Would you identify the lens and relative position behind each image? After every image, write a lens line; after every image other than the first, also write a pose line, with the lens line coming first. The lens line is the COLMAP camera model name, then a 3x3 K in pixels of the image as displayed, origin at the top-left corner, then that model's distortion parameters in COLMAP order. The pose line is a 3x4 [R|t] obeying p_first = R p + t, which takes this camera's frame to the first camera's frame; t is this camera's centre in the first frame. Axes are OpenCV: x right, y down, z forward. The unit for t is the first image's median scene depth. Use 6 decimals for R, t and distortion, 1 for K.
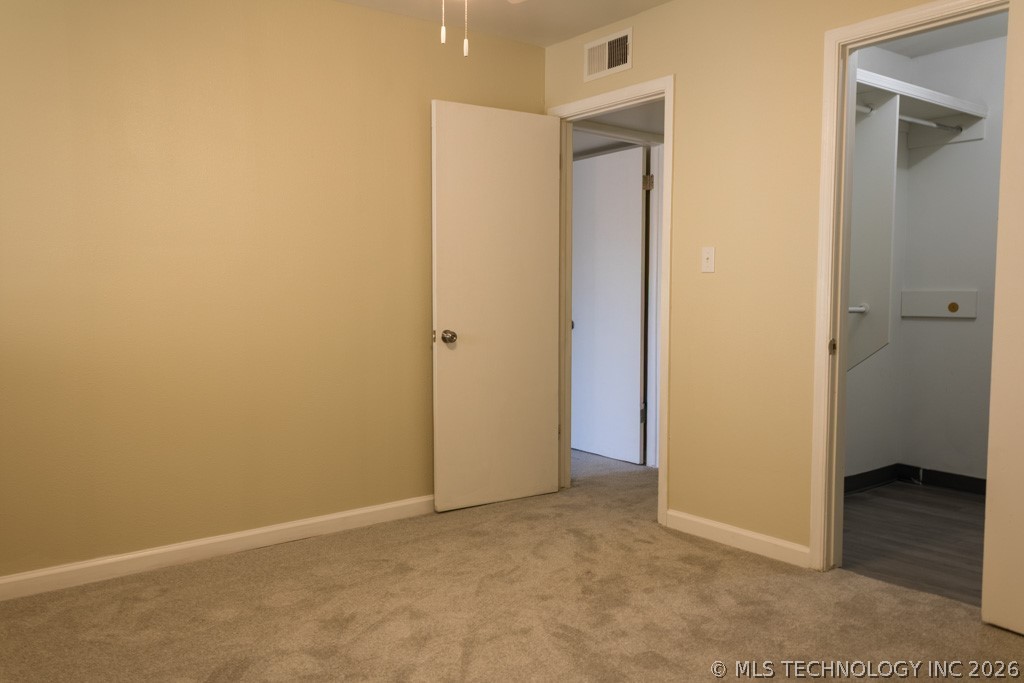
lens RADIAL K [[827.5, 0, 517.1], [0, 827.5, 347.3], [0, 0, 1]] dist [0.033069, -0.013456]
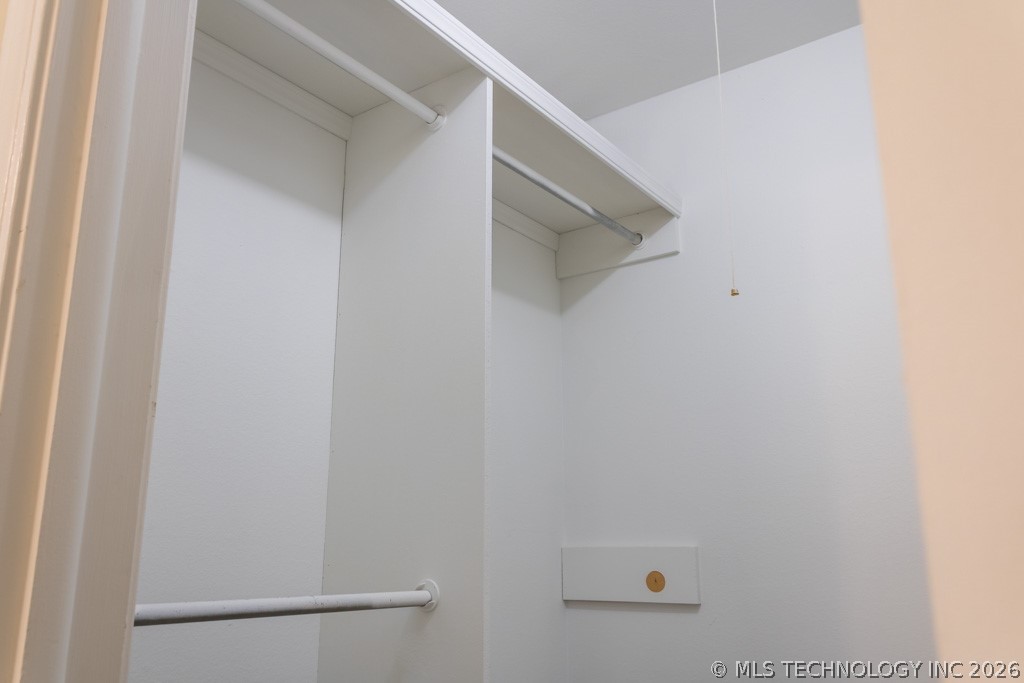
lens RADIAL K [[827.5, 0, 507.8], [0, 827.5, 342.9], [0, 0, 1]] dist [0.033069, -0.013456]
pose [[0.959459, 0.065163, 0.274213, 0.311719], [0.023044, 0.951513, -0.306744, -0.035248], [-0.280905, 0.300628, 0.911436, 0.565983]]
